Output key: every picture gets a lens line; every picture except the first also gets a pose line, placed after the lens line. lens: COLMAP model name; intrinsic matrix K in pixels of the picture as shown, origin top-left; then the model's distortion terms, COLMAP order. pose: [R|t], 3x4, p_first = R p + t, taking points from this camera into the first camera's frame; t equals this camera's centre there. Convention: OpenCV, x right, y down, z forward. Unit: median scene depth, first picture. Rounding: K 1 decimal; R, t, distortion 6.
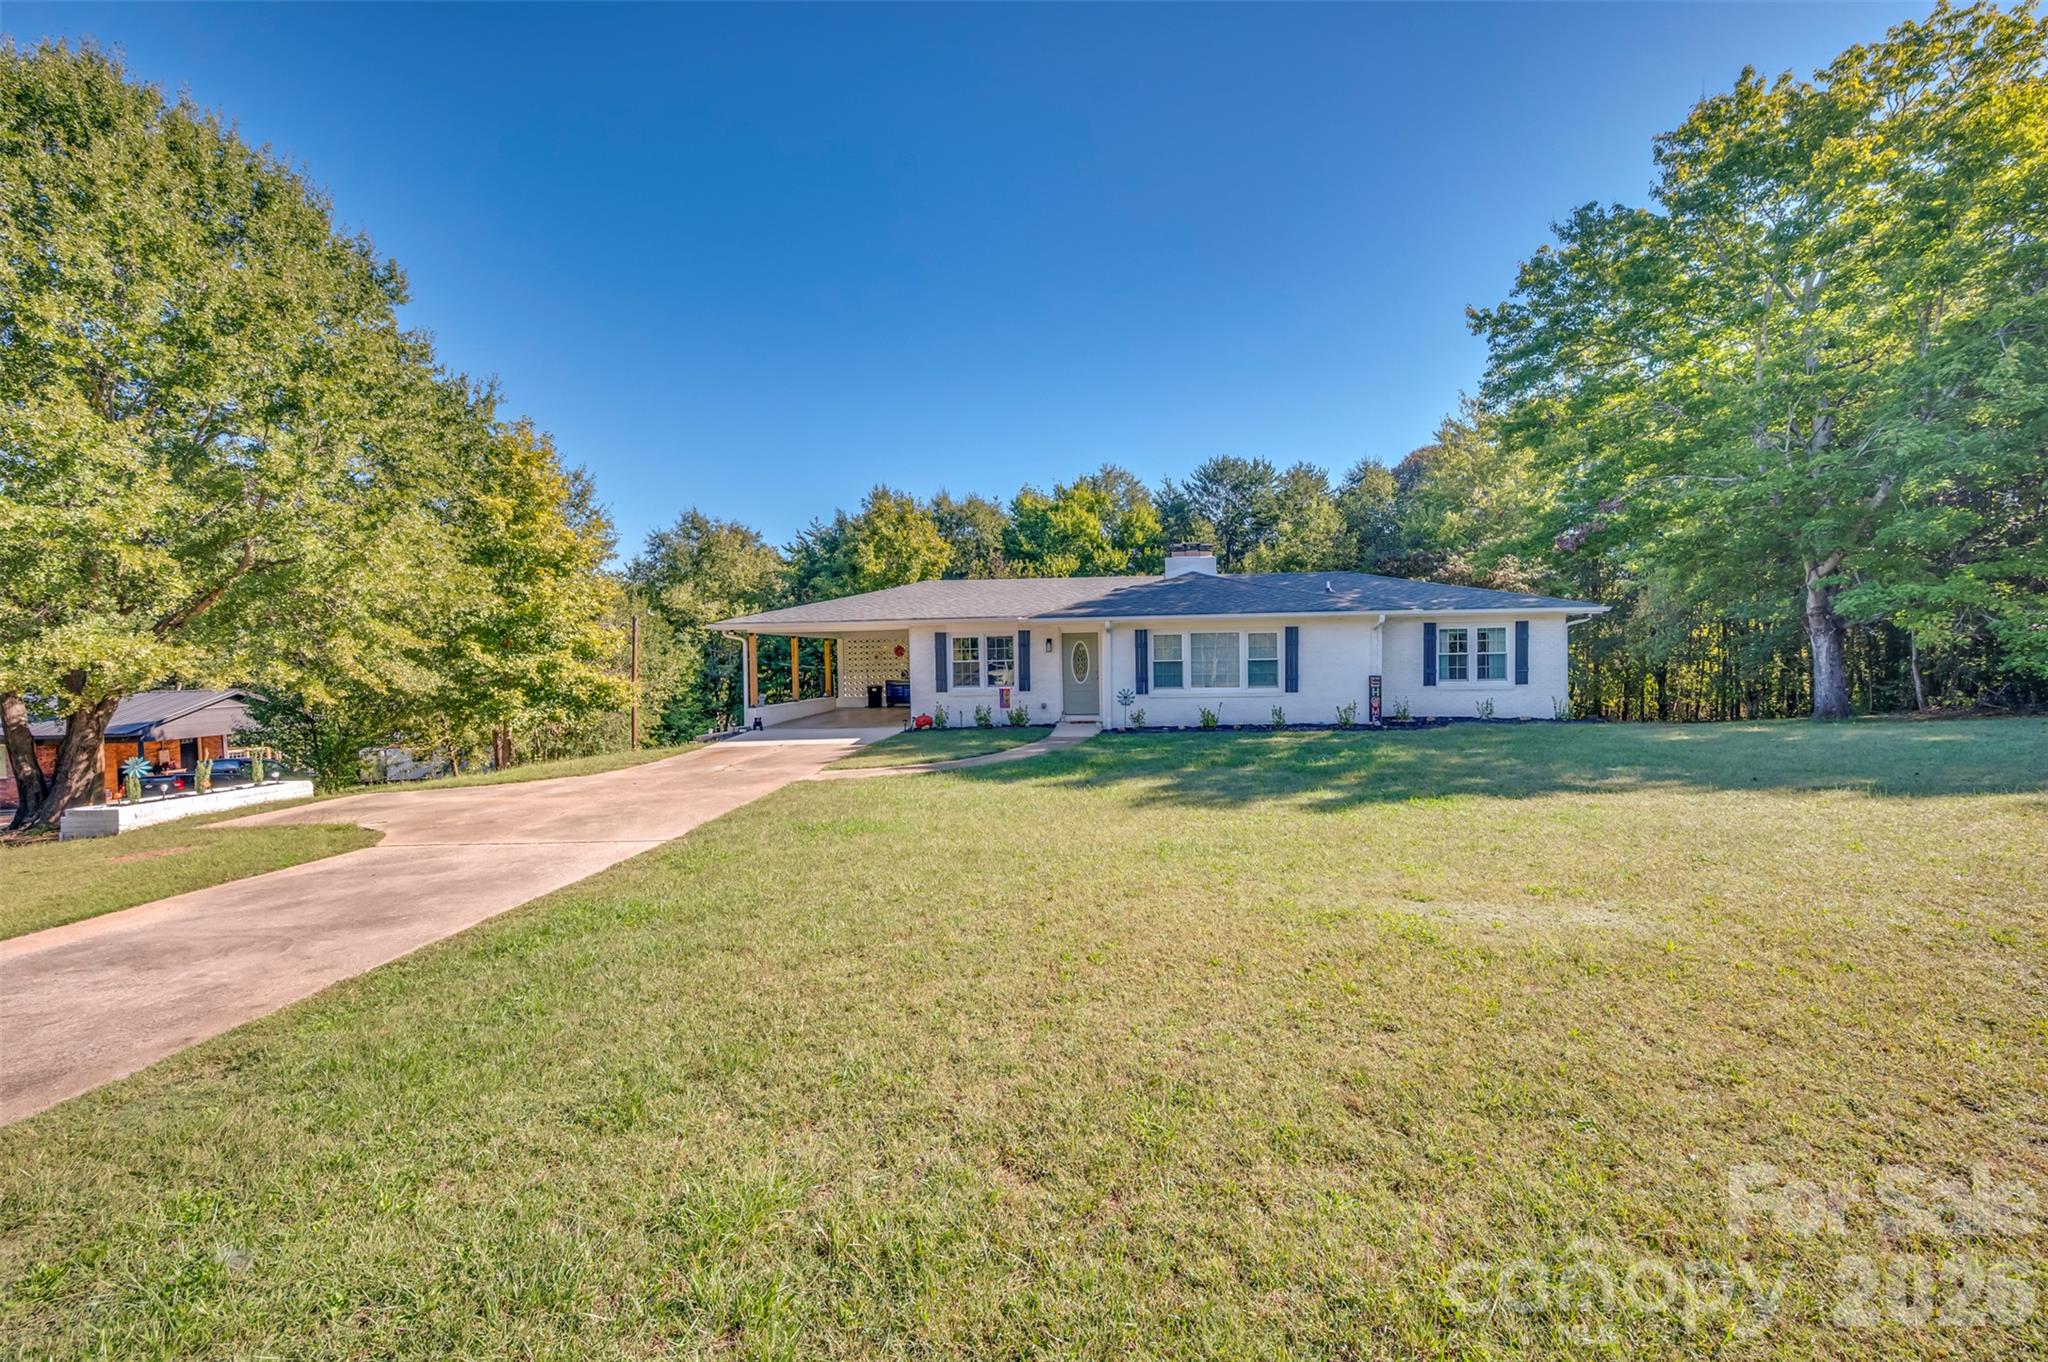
lens RADIAL K [[859.7, 0, 1024.0], [0, 859.7, 681.0], [0, 0, 1]] dist [0.003072, 0.000589]
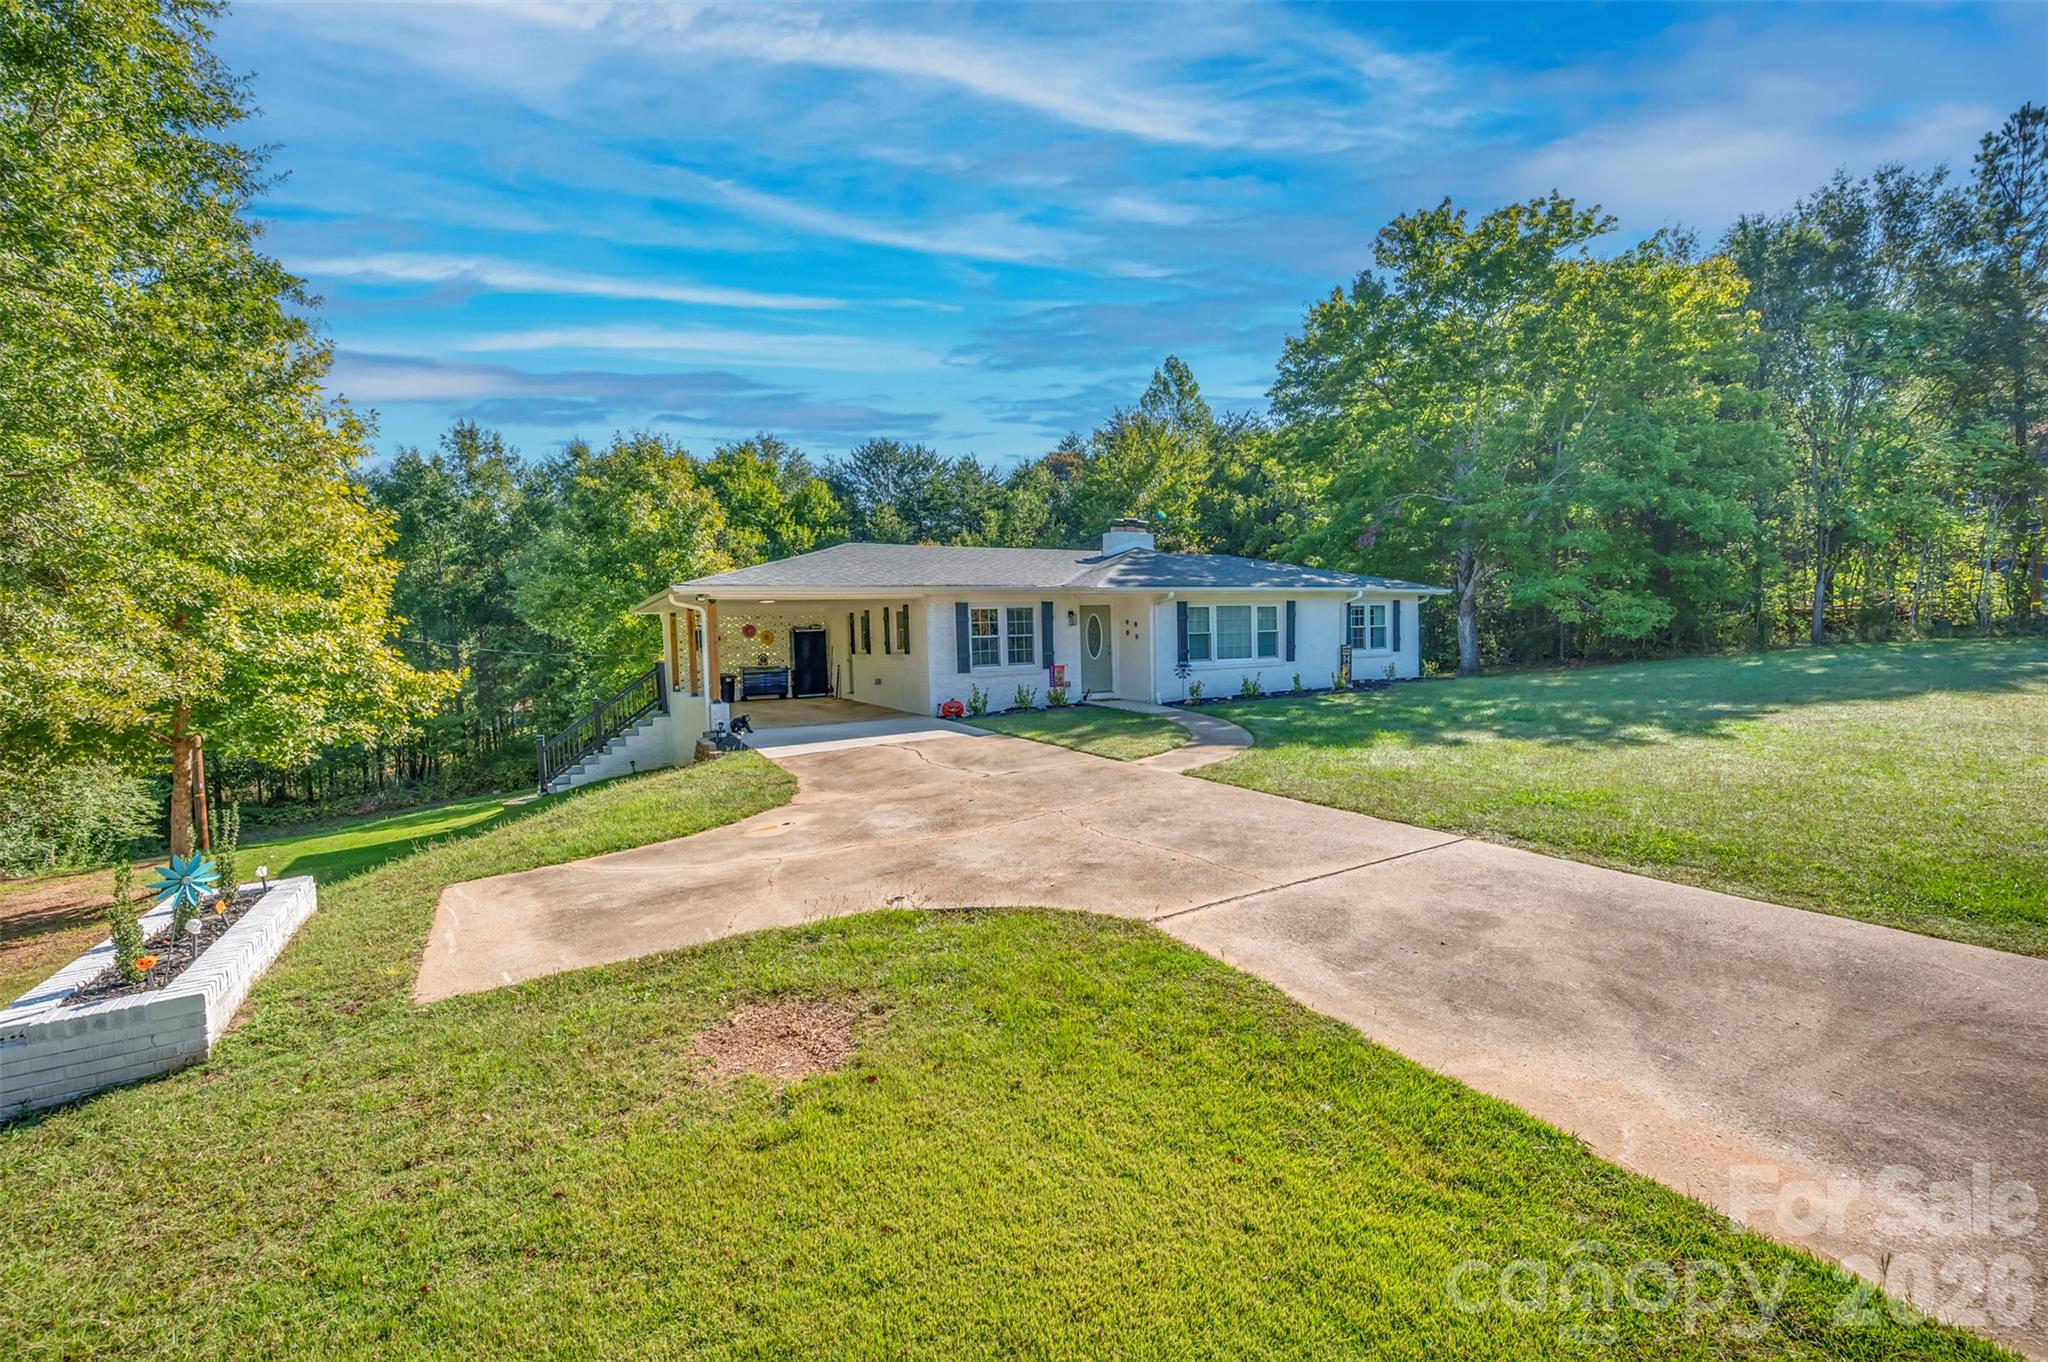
lens RADIAL K [[859.7, 0, 1024.0], [0, 859.7, 681.0], [0, 0, 1]] dist [0.003072, 0.000589]
pose [[0.825016, -0.035439, 0.563997, -0.527685], [0.030738, 0.999368, 0.017832, 0.007678], [-0.564273, 0.002624, 0.825584, 0.267255]]
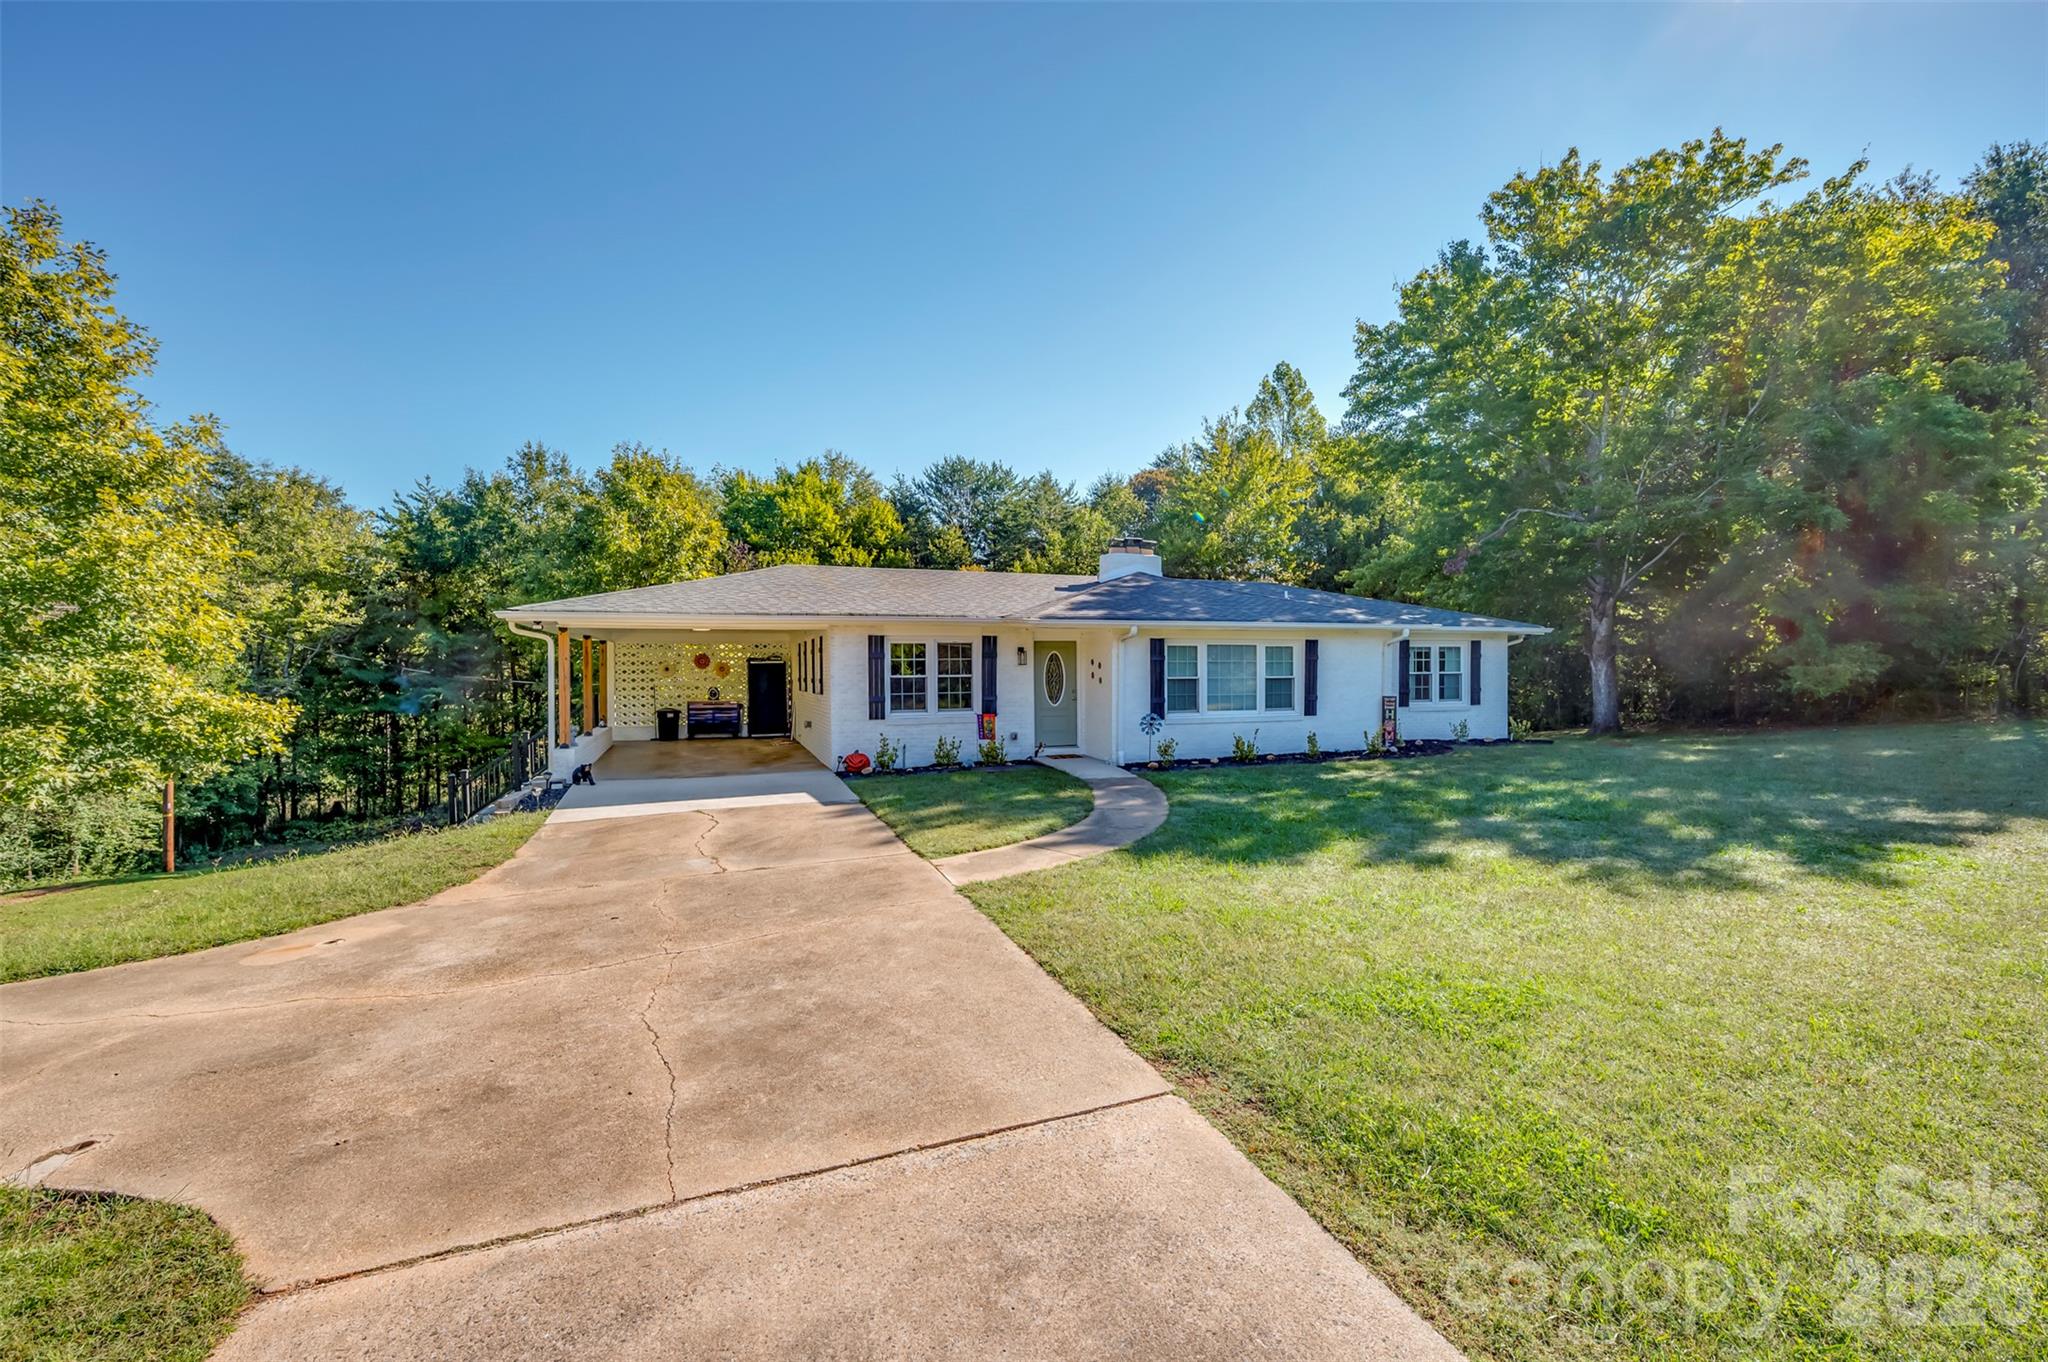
lens RADIAL K [[890.6, 0, 1024.0], [0, 890.6, 681.0], [0, 0, 1]] dist [0.003463, 0.000659]
pose [[0.903459, 0.006292, 0.428629, -0.302038], [0.001923, 0.999823, -0.018729, -0.004847], [-0.428671, 0.017745, 0.903286, 0.286798]]
